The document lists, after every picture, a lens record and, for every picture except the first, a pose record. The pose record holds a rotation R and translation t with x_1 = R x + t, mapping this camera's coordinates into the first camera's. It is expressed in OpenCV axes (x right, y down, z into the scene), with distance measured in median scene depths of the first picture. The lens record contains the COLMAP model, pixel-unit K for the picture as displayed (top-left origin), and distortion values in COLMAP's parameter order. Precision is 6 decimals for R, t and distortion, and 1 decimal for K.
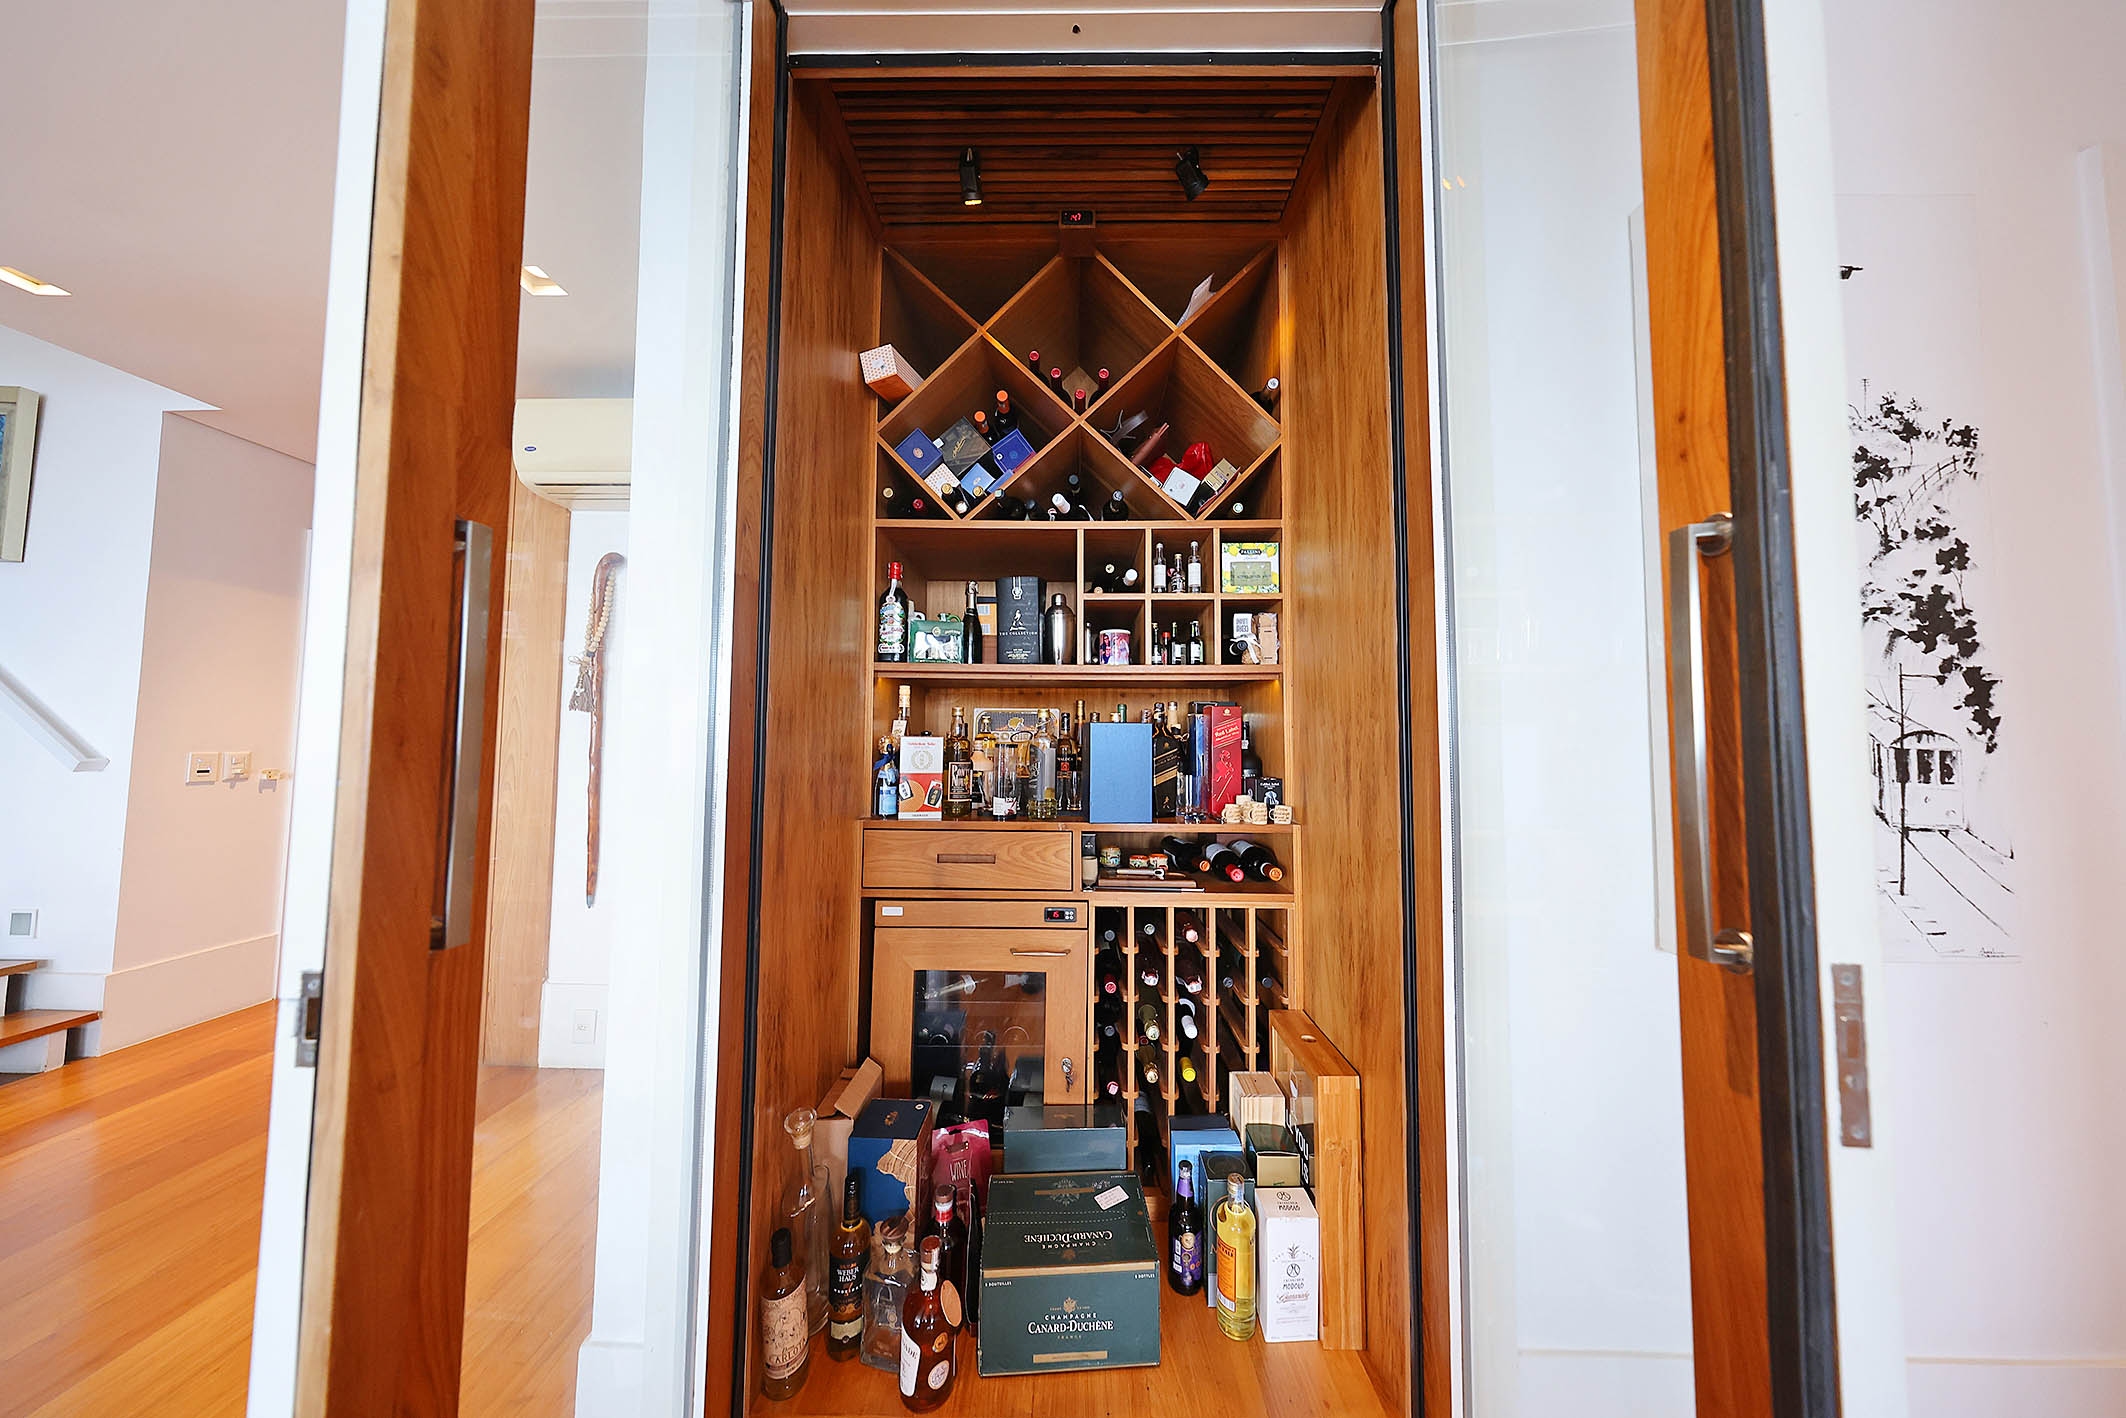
lens RADIAL K [[614.6, 0, 1069.6], [0, 614.6, 708.1], [0, 0, 1]] dist [-0.000627, 0.000036]
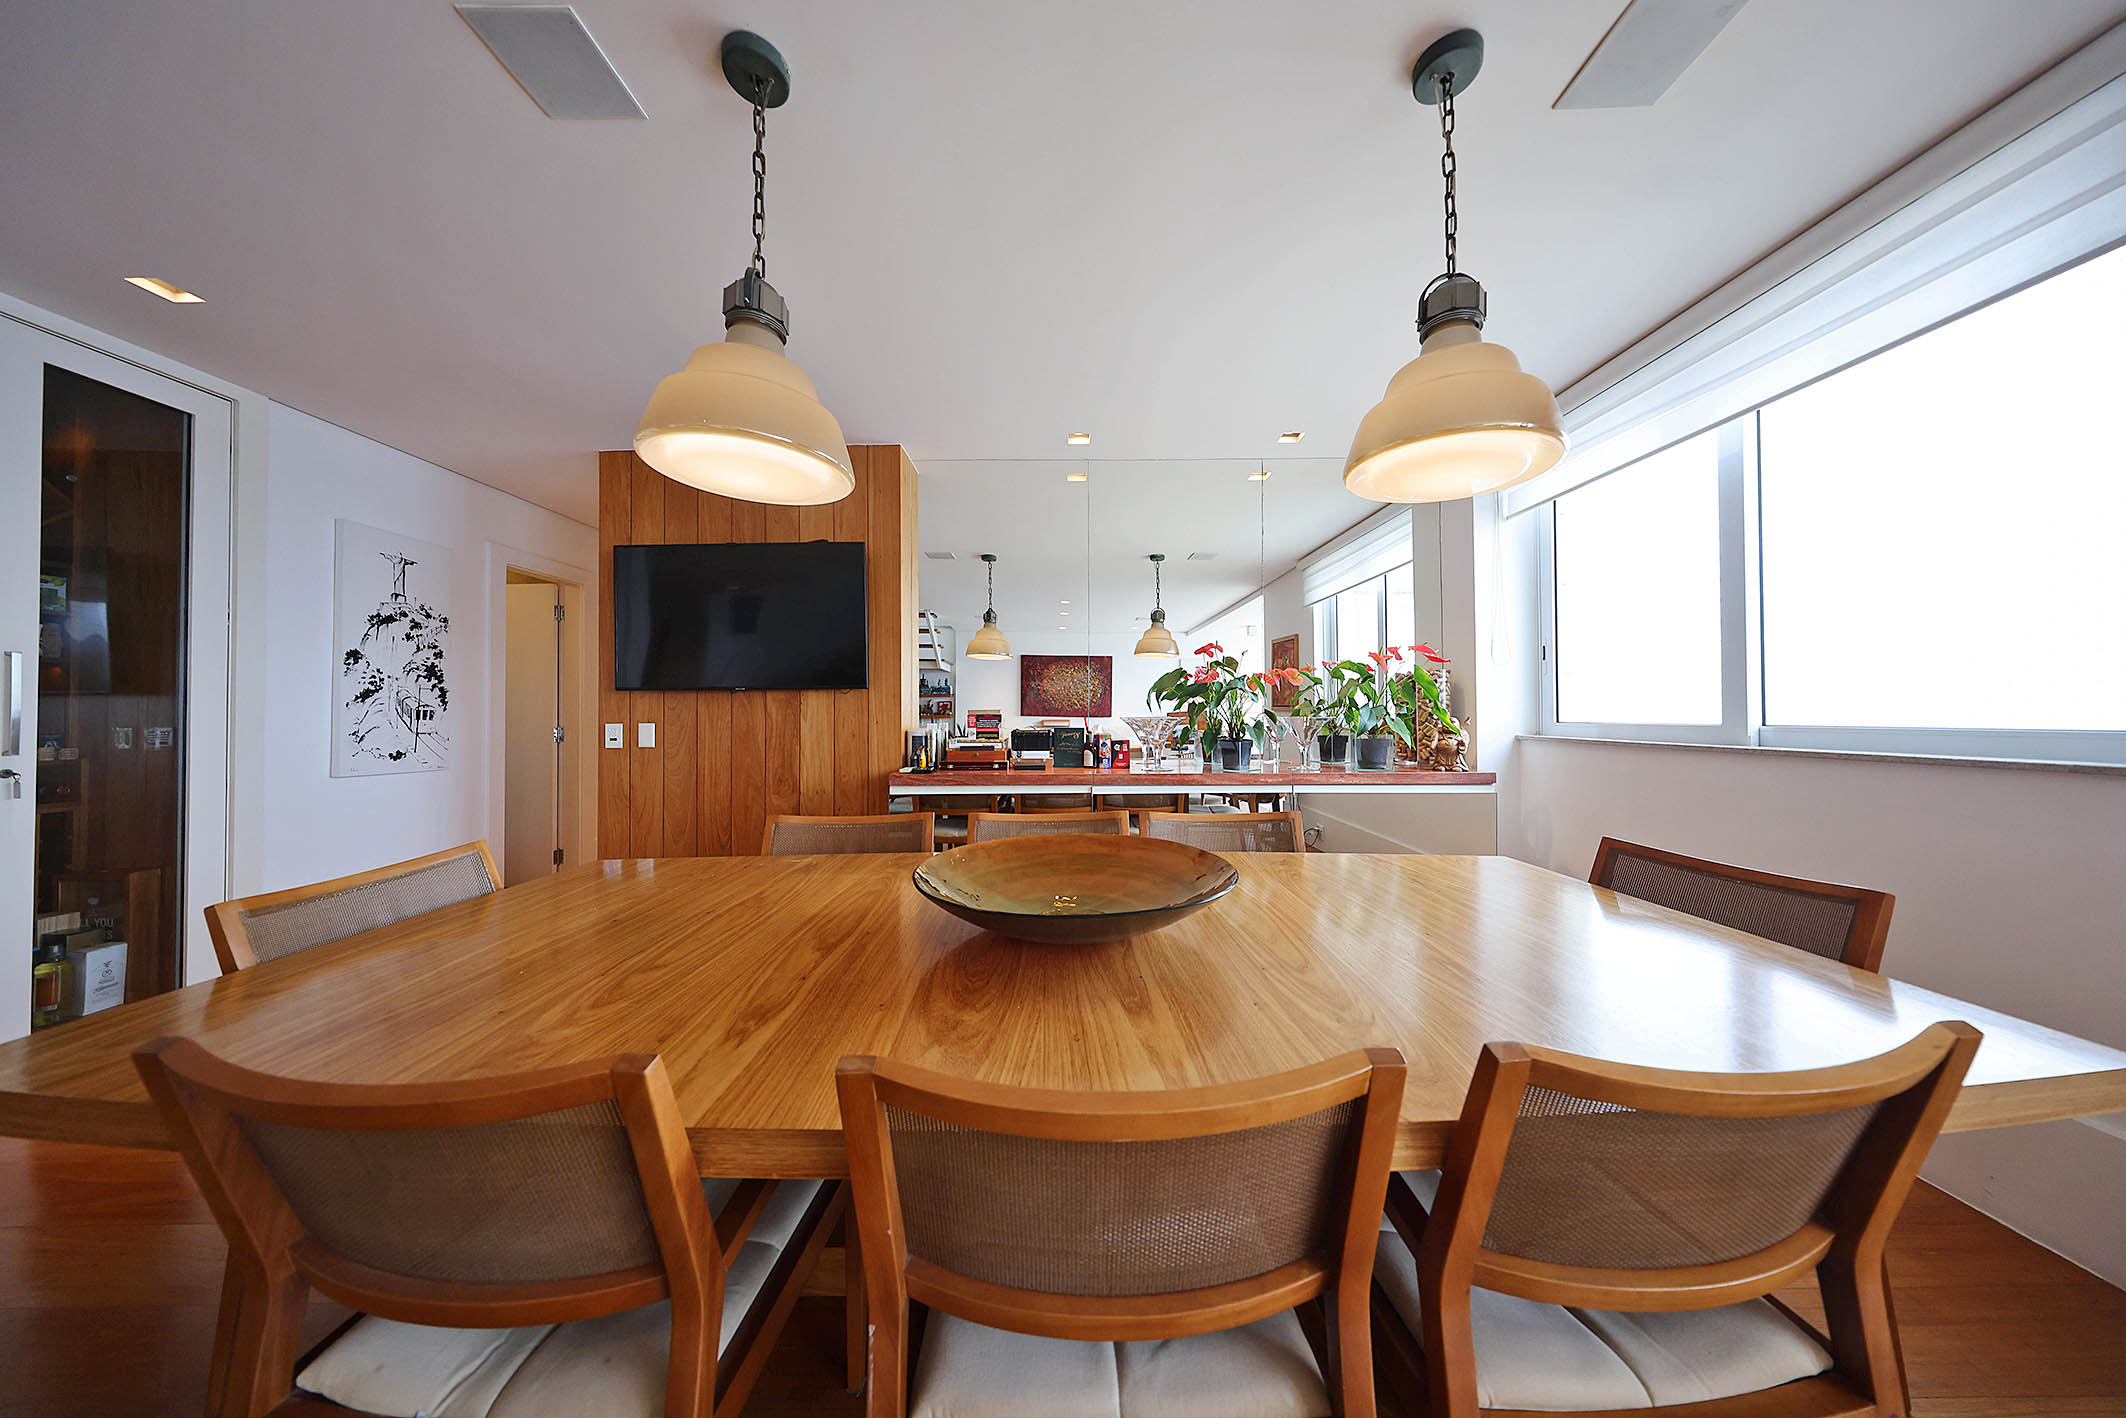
lens RADIAL K [[614.6, 0, 1069.6], [0, 614.6, 708.1], [0, 0, 1]] dist [-0.000627, 0.000036]
pose [[-0.002016, 0.002264, 0.999995, -2.030480], [-0.053496, 0.998565, -0.002368, -0.127399], [-0.998566, -0.053501, -0.001892, -2.563578]]
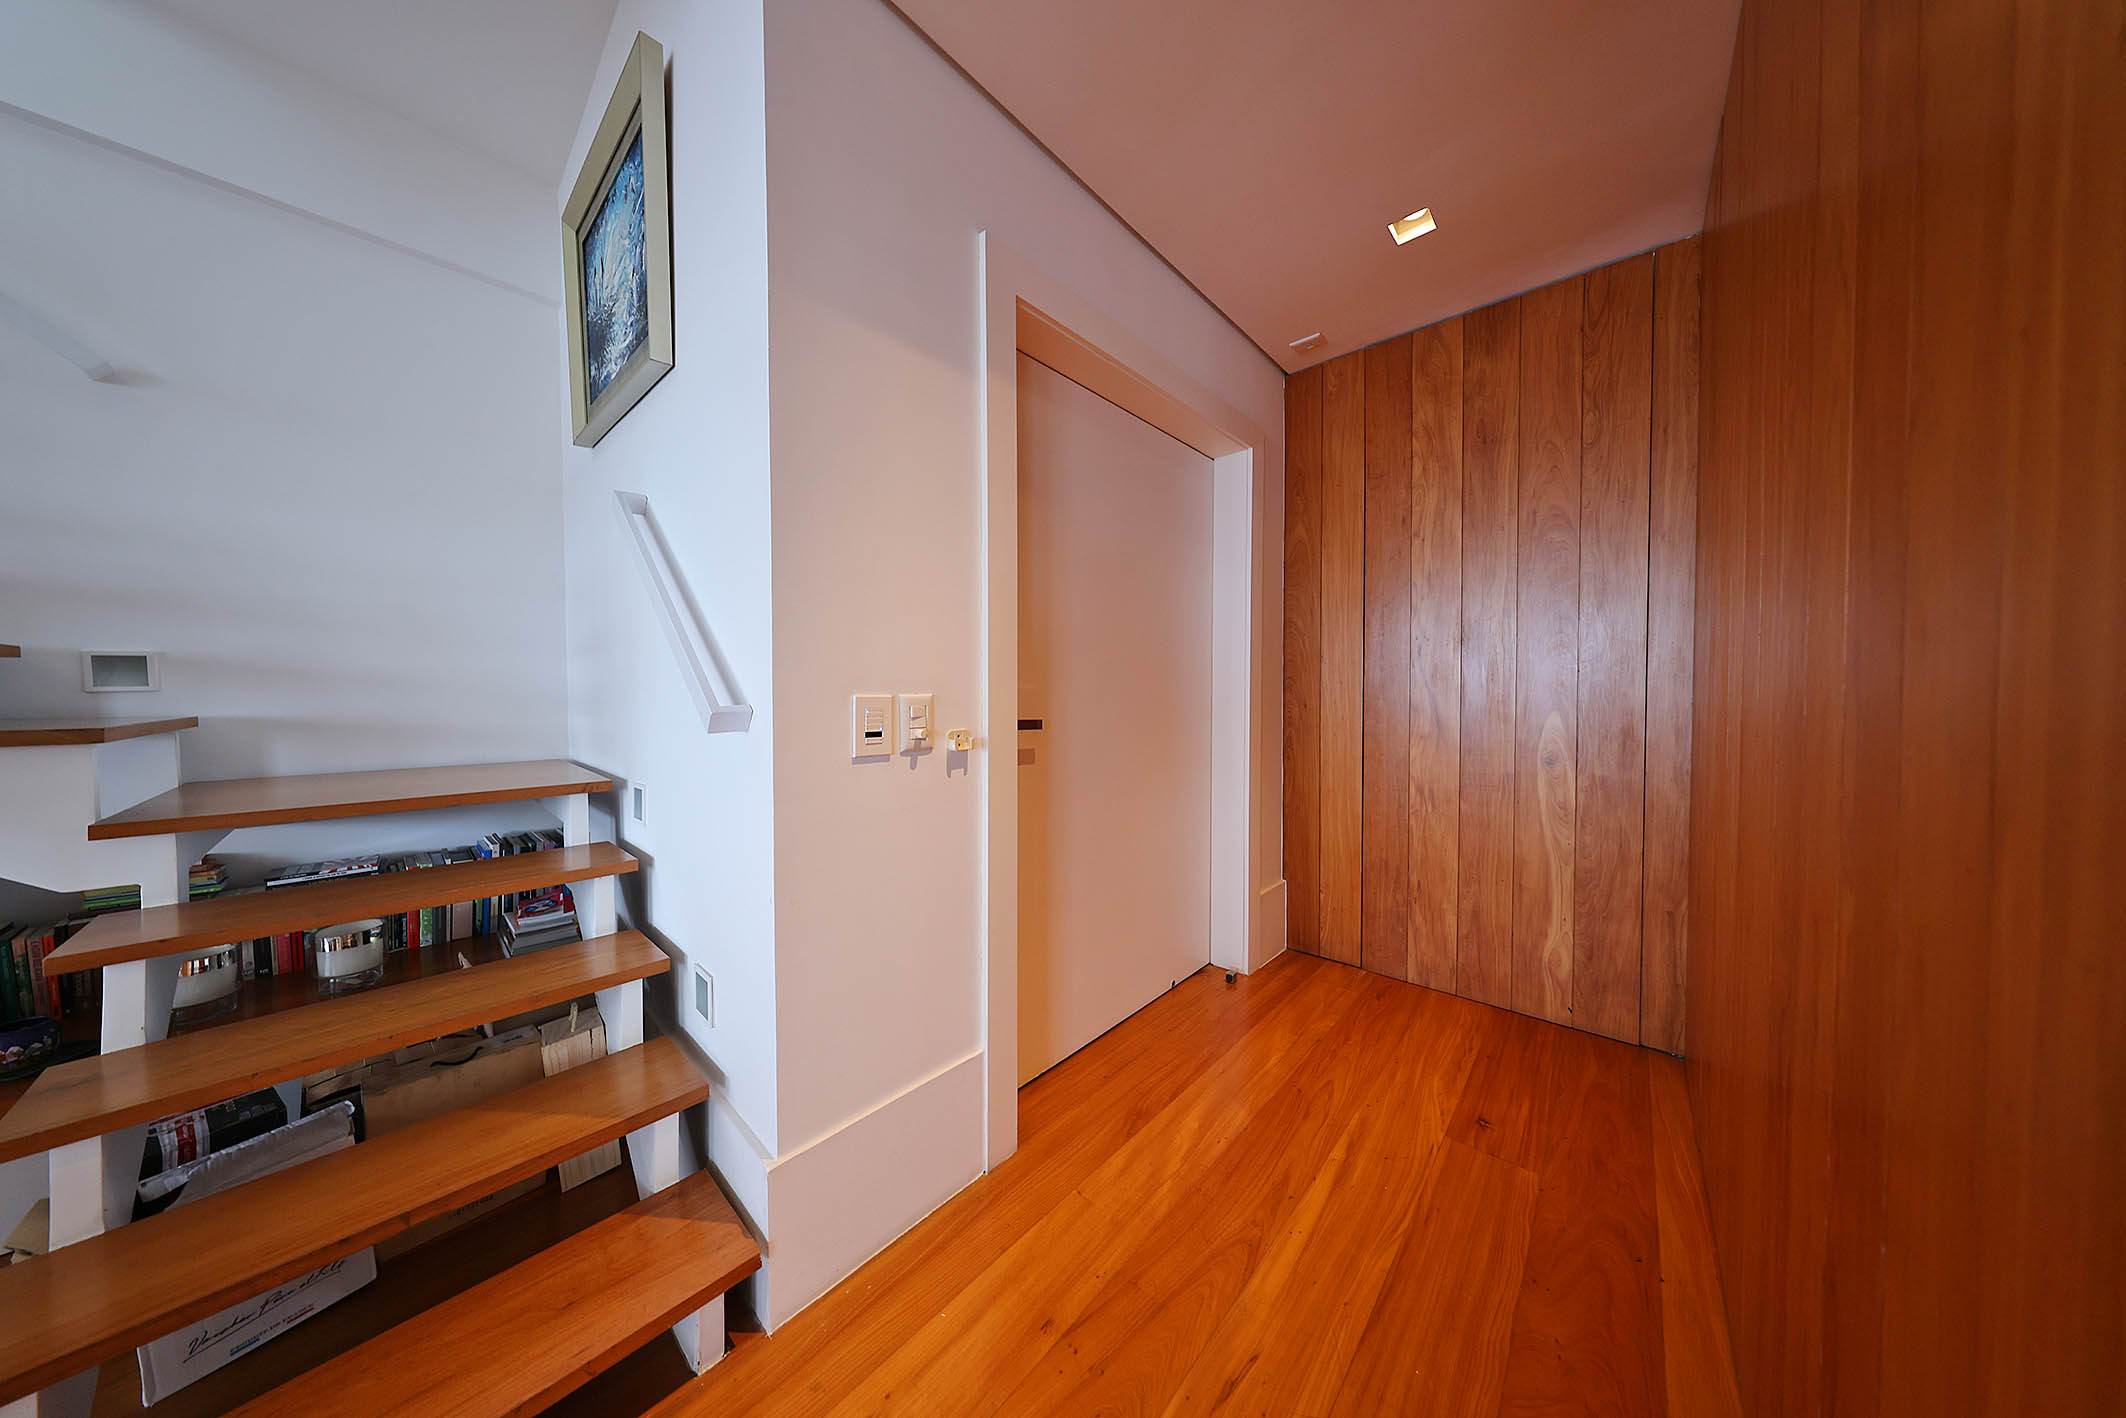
lens RADIAL K [[637.9, 0, 1063.4], [0, 637.9, 704.7], [0, 0, 1]] dist [0.000647, 0.000110]
pose [[0.743130, 0.001481, -0.669146, -2.694415], [0.049267, 0.997162, 0.056921, 0.162870], [0.667331, -0.075266, 0.740948, 2.037388]]
